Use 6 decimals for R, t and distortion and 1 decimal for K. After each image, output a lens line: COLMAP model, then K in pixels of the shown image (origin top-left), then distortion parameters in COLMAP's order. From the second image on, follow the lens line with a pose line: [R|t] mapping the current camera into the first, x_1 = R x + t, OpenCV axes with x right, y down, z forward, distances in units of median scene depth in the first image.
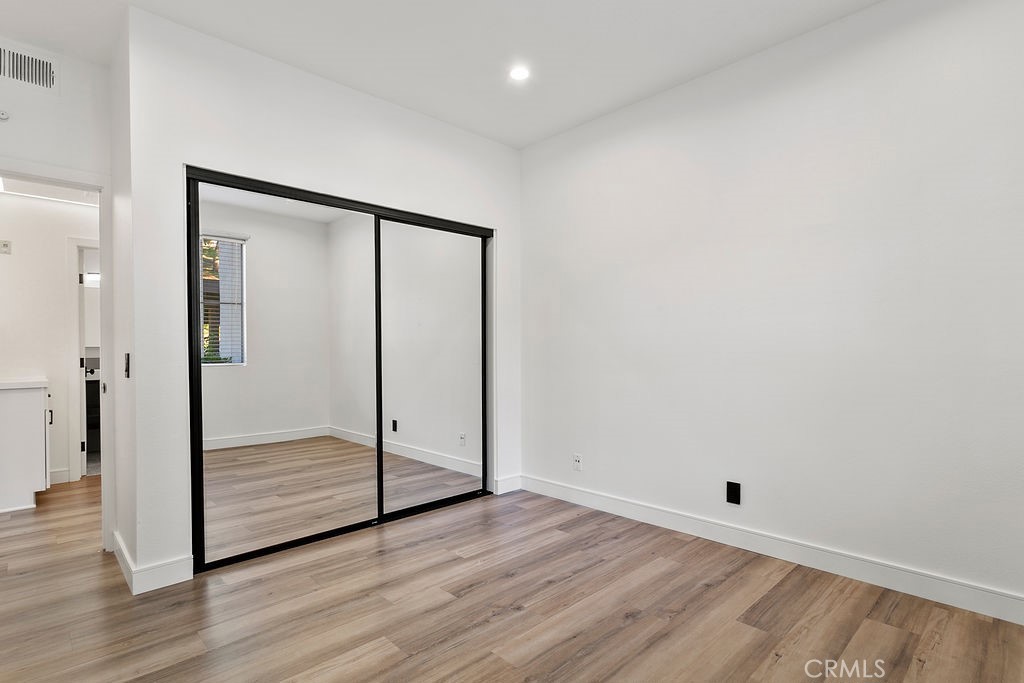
lens RADIAL K [[495.4, 0, 509.5], [0, 495.4, 345.9], [0, 0, 1]] dist [-0.001326, 0.000667]
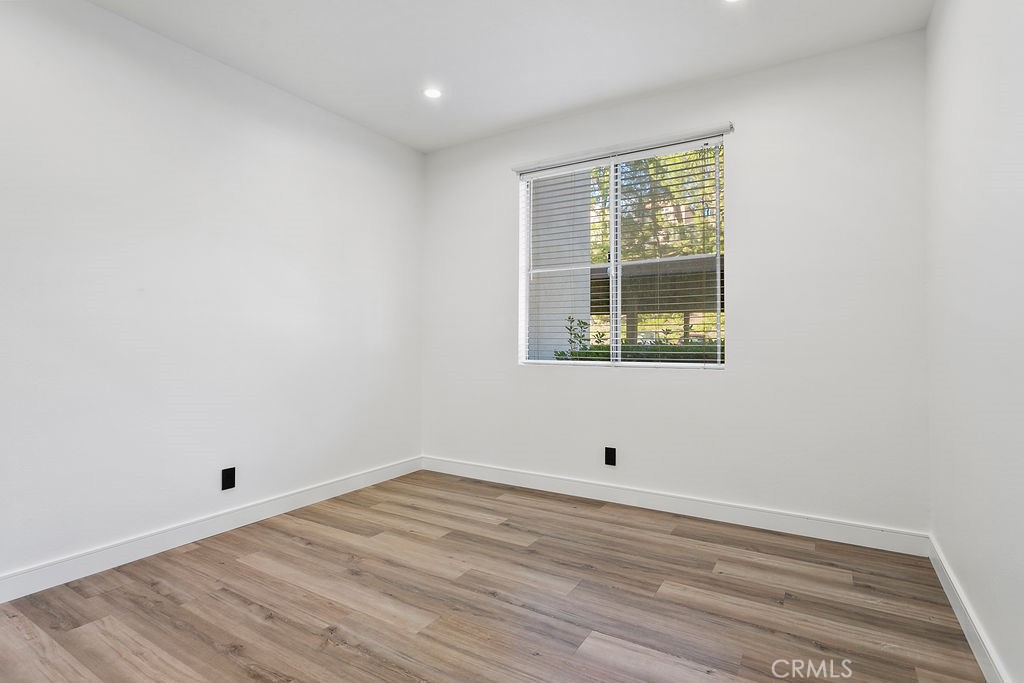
lens RADIAL K [[495.4, 0, 509.8], [0, 495.4, 341.4], [0, 0, 1]] dist [-0.001326, 0.000667]
pose [[-0.217685, 0.001898, 0.976017, -0.757618], [-0.004518, 0.999985, -0.002952, 0.014543], [-0.976009, -0.005052, -0.217673, 0.734489]]
